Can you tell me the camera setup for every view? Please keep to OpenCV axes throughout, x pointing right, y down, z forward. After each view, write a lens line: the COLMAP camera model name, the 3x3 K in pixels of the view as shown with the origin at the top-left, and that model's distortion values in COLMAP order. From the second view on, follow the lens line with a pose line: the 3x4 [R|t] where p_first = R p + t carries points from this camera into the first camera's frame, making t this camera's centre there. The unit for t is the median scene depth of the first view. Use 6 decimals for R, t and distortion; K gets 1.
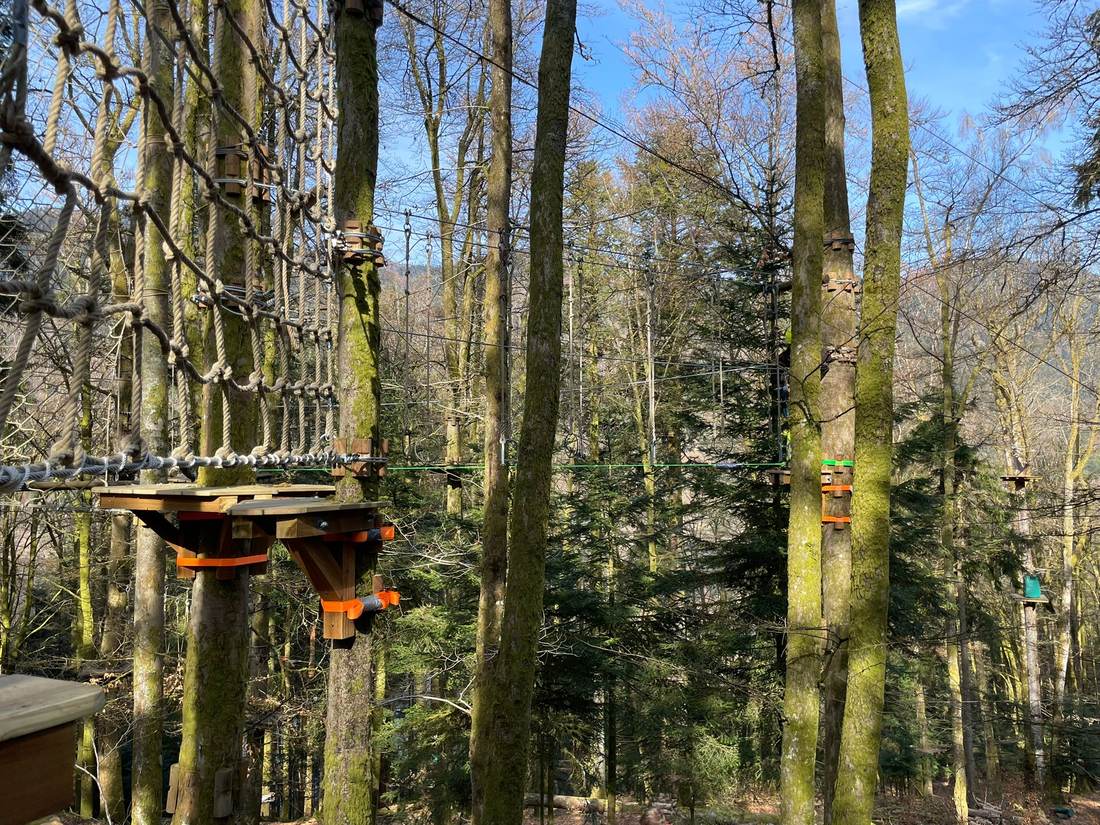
lens RADIAL K [[816.4, 0, 555.2], [0, 816.4, 413.6], [0, 0, 1]] dist [0.048209, -0.052299]
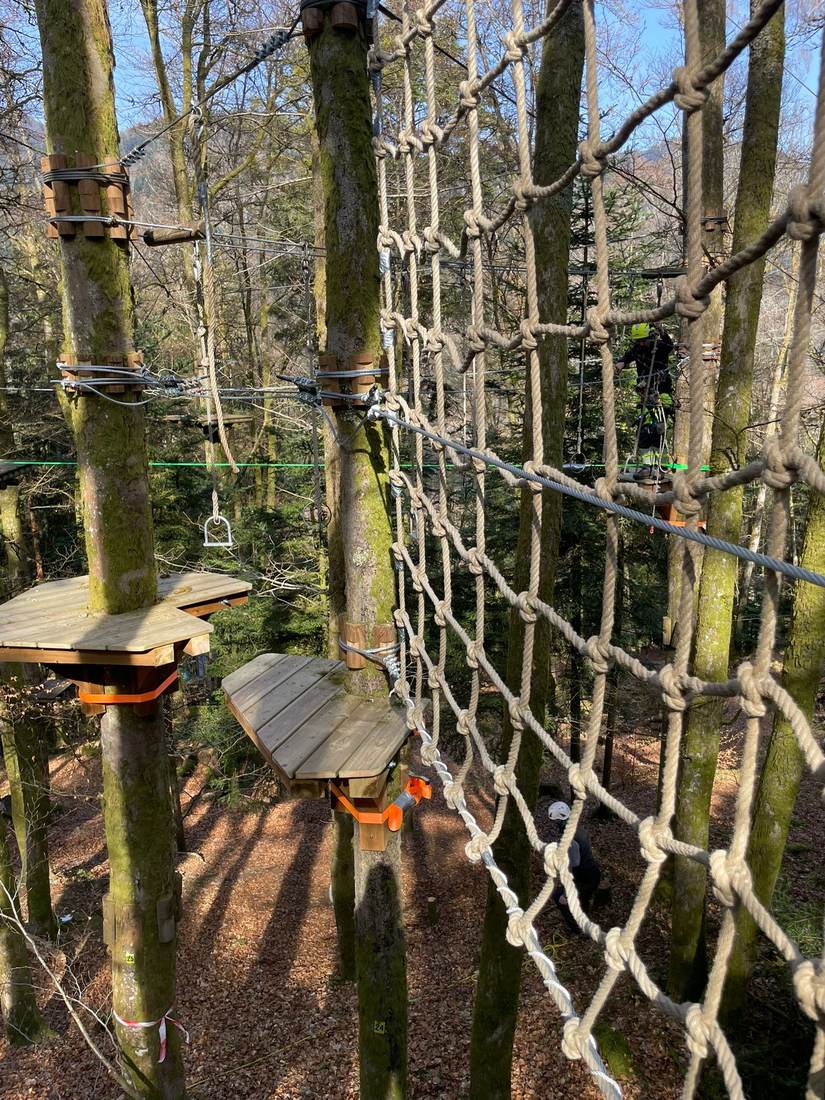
lens RADIAL K [[816.4, 0, 406.7], [0, 816.4, 553.0], [0, 0, 1]] dist [0.048209, -0.052299]
pose [[0.985450, -0.062404, 0.158096, -0.249795], [0.015640, 0.959507, 0.281251, -0.198664], [-0.169246, -0.274686, 0.946522, 0.171584]]
